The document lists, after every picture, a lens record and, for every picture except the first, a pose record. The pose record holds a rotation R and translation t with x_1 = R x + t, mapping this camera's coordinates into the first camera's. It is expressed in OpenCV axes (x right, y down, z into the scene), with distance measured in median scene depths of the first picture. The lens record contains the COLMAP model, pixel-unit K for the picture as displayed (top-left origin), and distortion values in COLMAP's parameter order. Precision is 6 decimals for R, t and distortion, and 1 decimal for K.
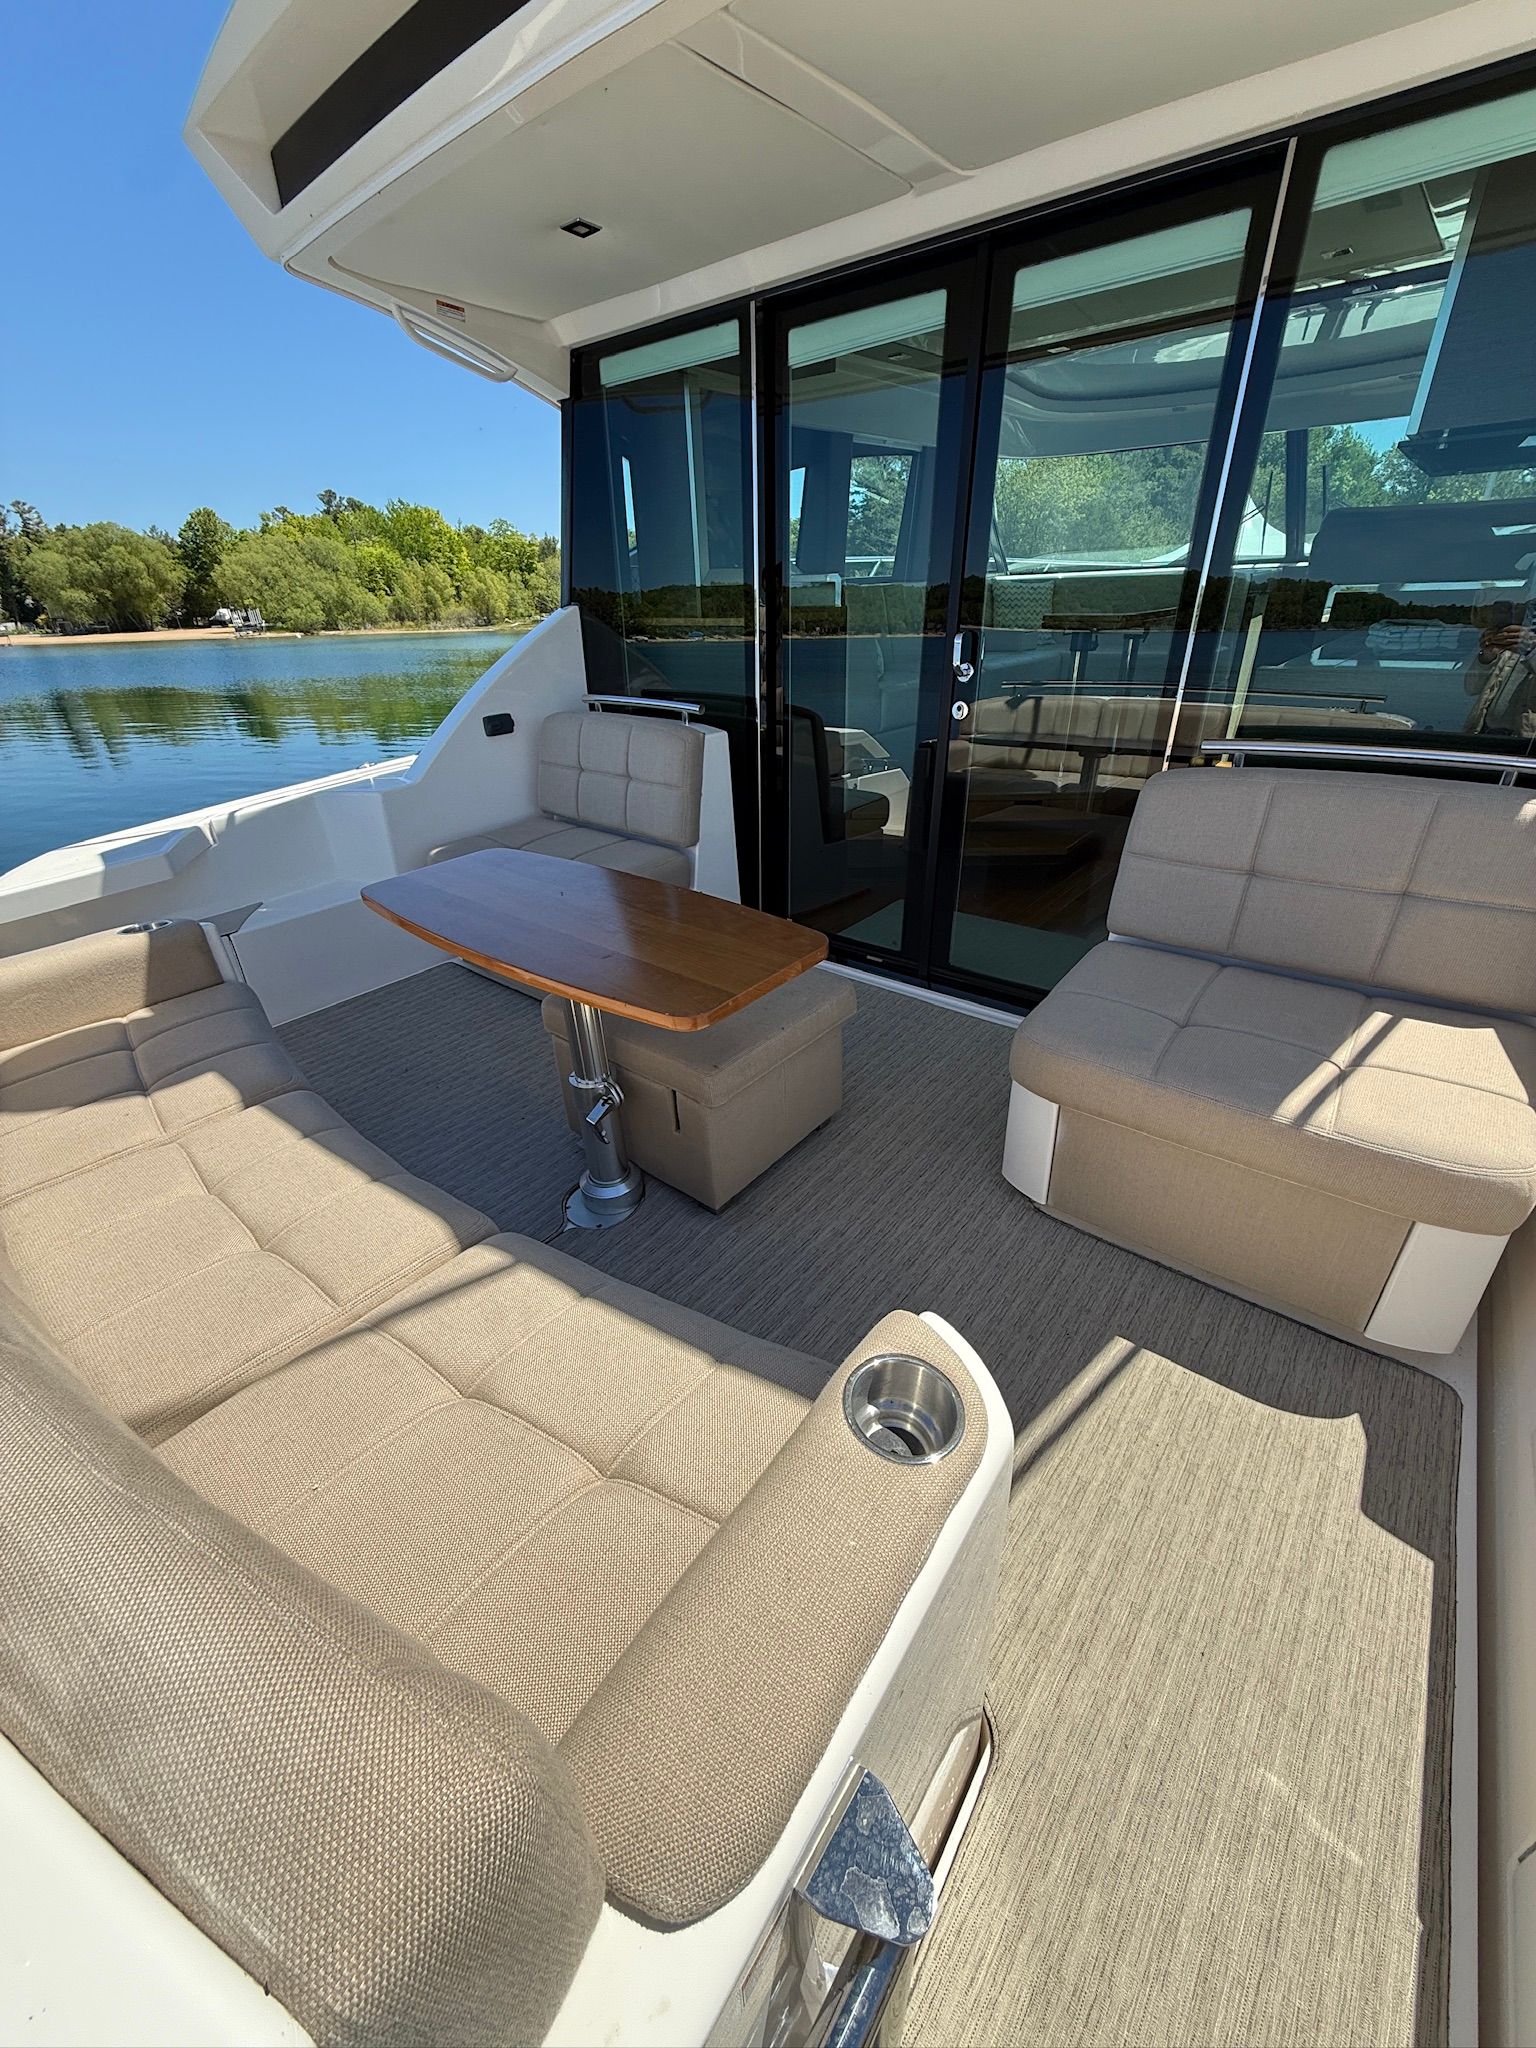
lens RADIAL K [[808.4, 0, 761.4], [0, 808.4, 1022.1], [0, 0, 1]] dist [-0.002864, -0.000291]
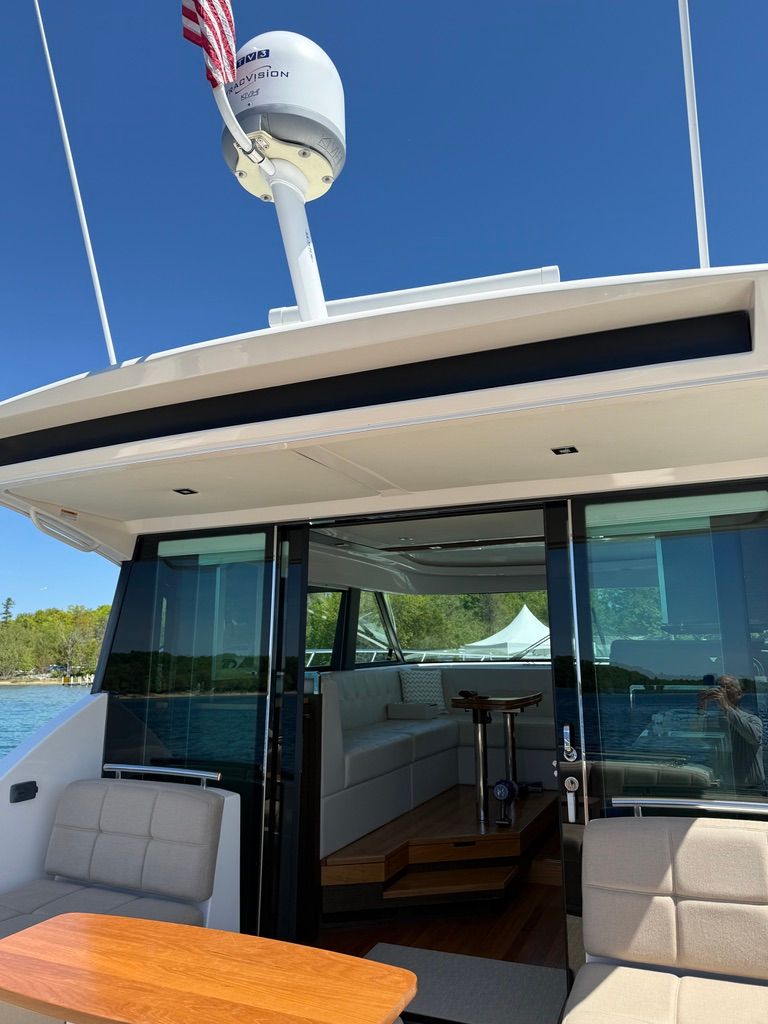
lens RADIAL K [[716.7, 0, 383.9], [0, 716.7, 522.1], [0, 0, 1]] dist [0.210177, -0.399431]
pose [[0.961116, 0.073566, 0.266167, -0.163552], [0.109588, 0.783103, -0.612160, 0.020108], [-0.253470, 0.617525, 0.744591, -0.131665]]
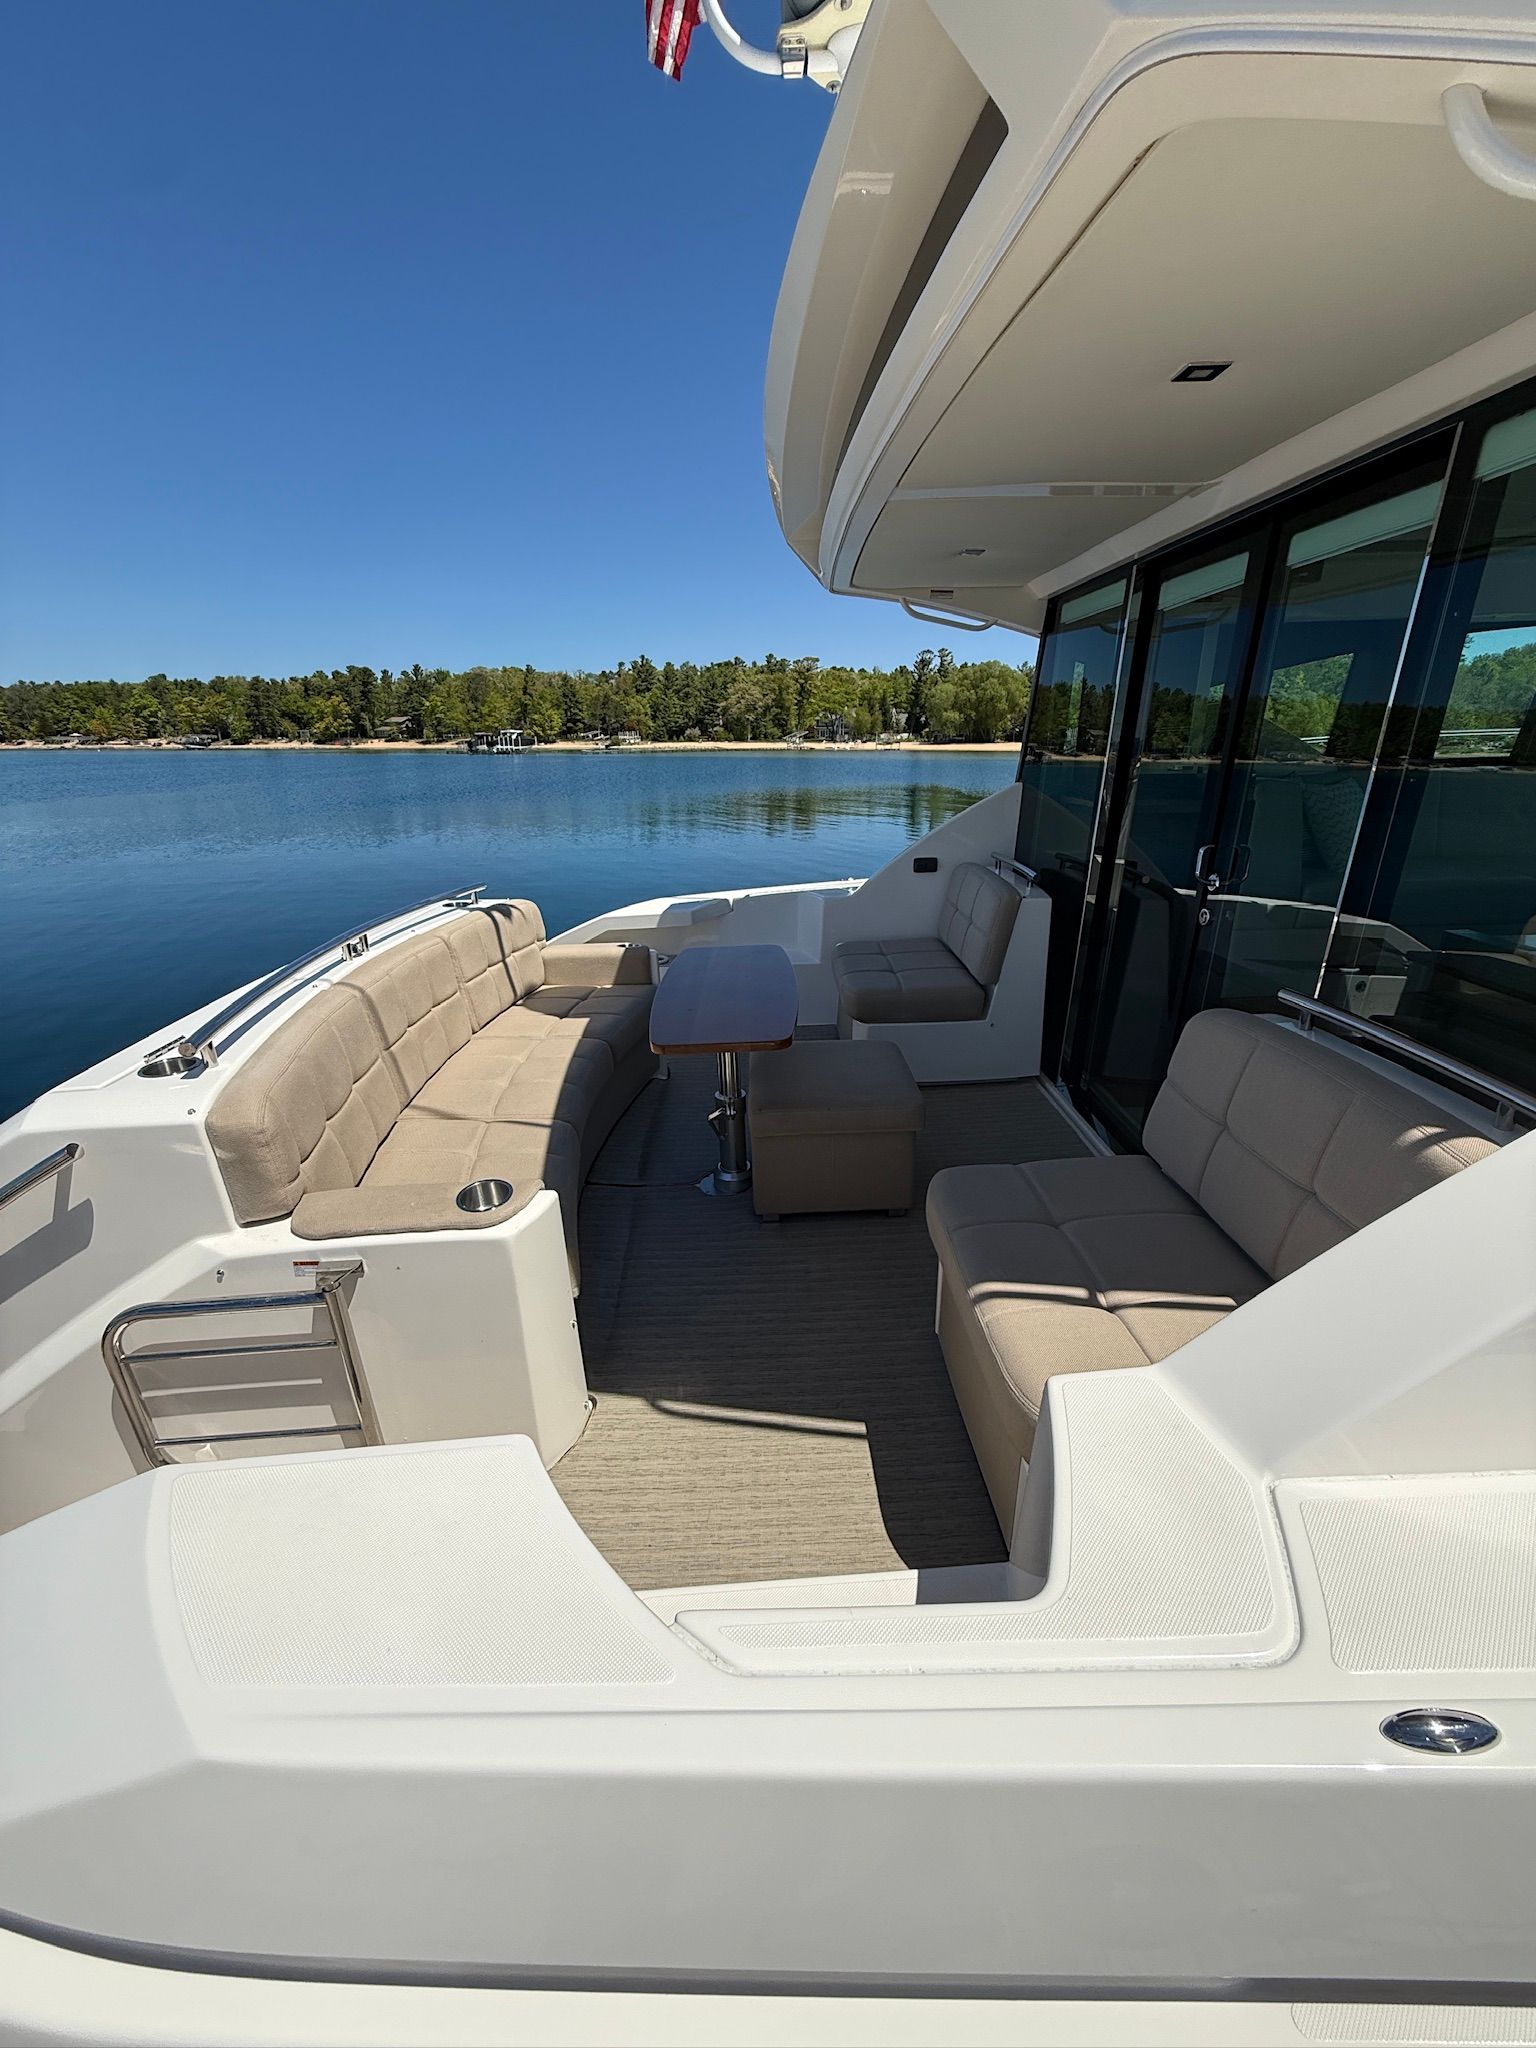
lens RADIAL K [[801.3, 0, 768.0], [0, 801.3, 1024.0], [0, 0, 1]] dist [-0.001544, -0.000053]
pose [[0.655341, 0.276211, -0.703019, 0.561077], [-0.358701, 0.932898, 0.032154, -0.086179], [0.664726, 0.231102, 0.710444, -0.041910]]
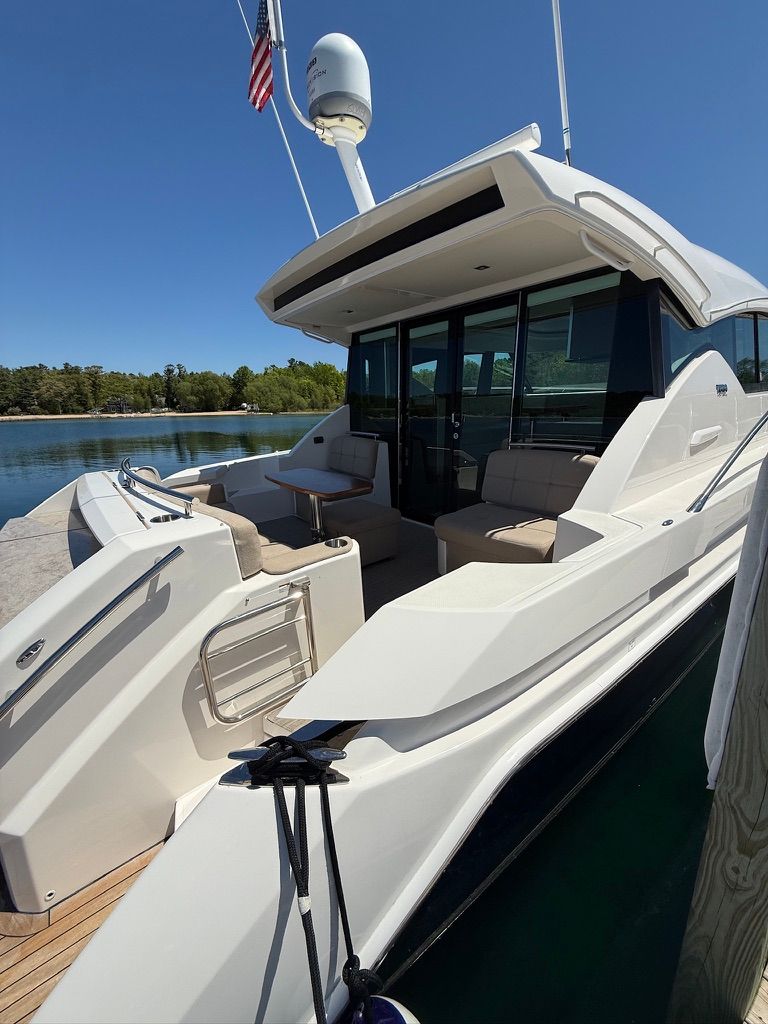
lens RADIAL K [[399.7, 0, 379.2], [0, 399.7, 510.6], [0, 0, 1]] dist [0.002051, 0.000047]
pose [[0.975633, 0.060282, -0.210965, 0.267006], [-0.103515, 0.974244, -0.200334, 0.199435], [0.193455, 0.217291, 0.956744, -0.399968]]
